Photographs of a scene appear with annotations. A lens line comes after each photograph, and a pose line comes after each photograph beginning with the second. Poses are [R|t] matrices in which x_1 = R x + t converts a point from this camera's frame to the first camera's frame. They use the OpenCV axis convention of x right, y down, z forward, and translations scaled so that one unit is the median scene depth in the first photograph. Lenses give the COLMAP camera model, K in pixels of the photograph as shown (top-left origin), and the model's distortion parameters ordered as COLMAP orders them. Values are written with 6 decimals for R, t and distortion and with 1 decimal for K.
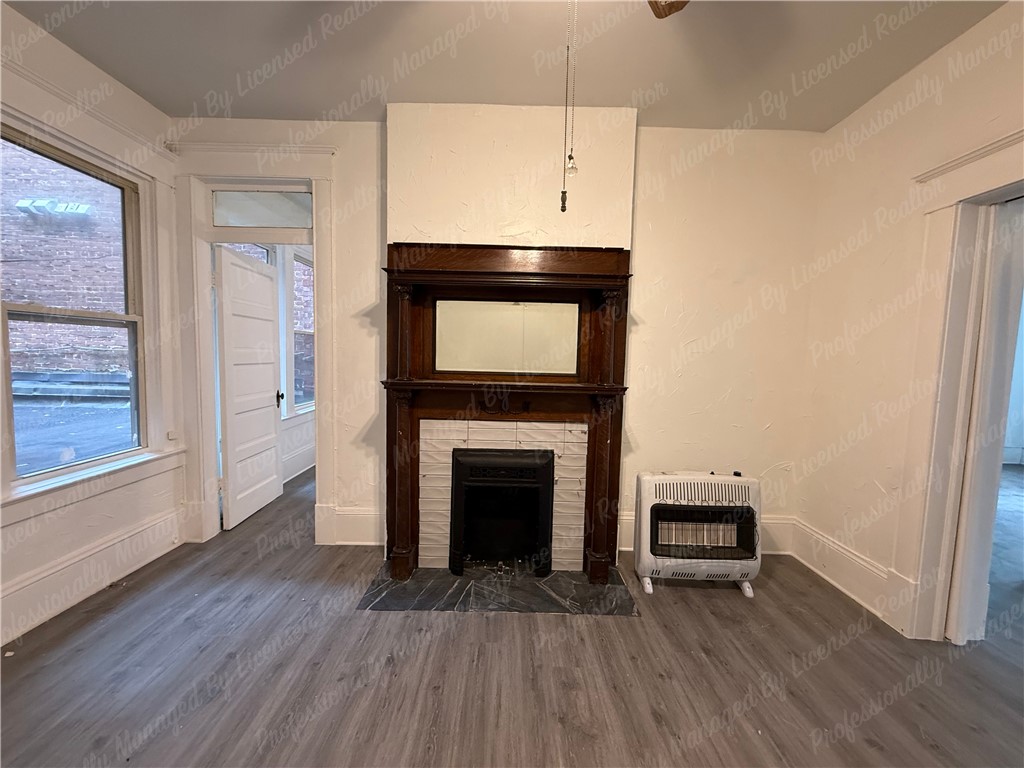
lens RADIAL K [[406.4, 0, 509.2], [0, 406.4, 383.8], [0, 0, 1]] dist [0.000494, -0.000064]
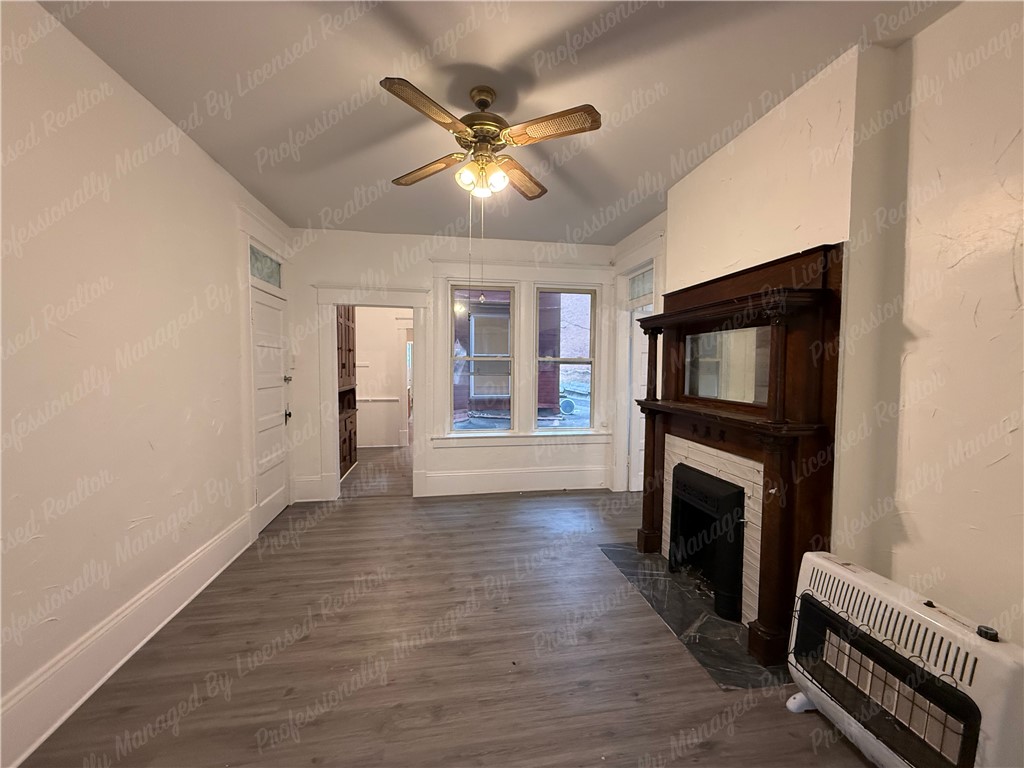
lens RADIAL K [[406.4, 0, 509.2], [0, 406.4, 383.8], [0, 0, 1]] dist [0.000494, -0.000064]
pose [[0.164732, 0.024321, -0.986038, 0.923373], [-0.074891, 0.997119, 0.012083, -0.042178], [0.983491, 0.071855, 0.166079, 0.315238]]
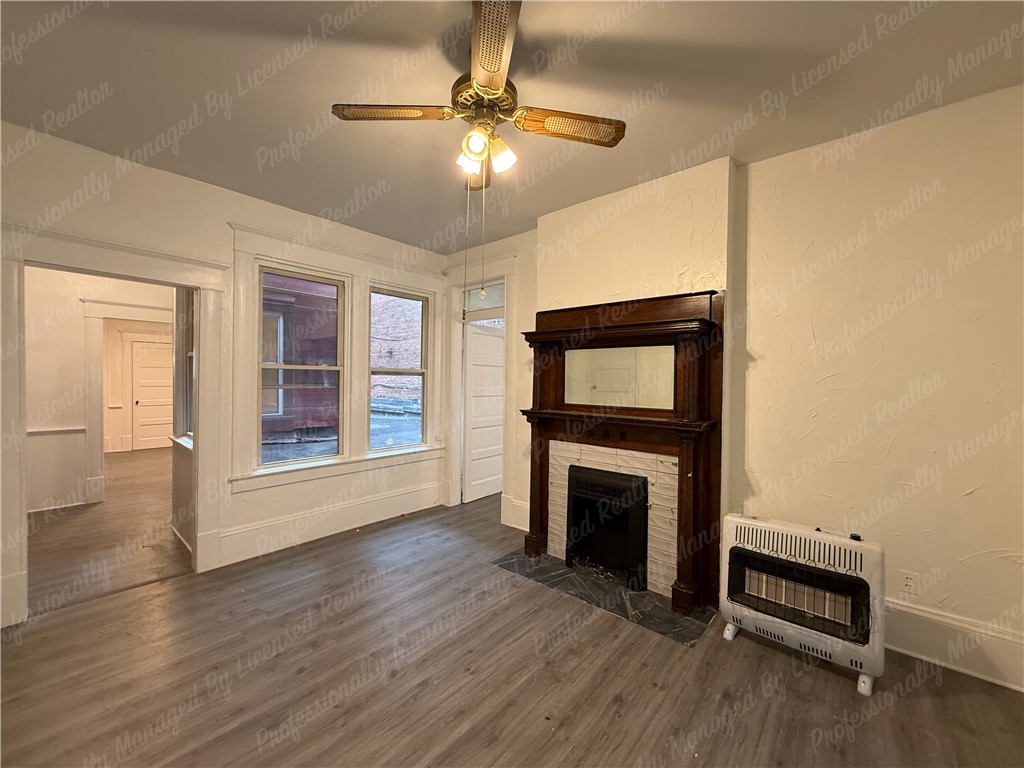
lens RADIAL K [[406.4, 0, 509.2], [0, 406.4, 383.8], [0, 0, 1]] dist [0.000494, -0.000064]
pose [[0.753219, -0.007922, -0.657722, 0.563446], [-0.043069, 0.997188, -0.061334, -0.008210], [0.656358, 0.074525, 0.750760, -0.104964]]
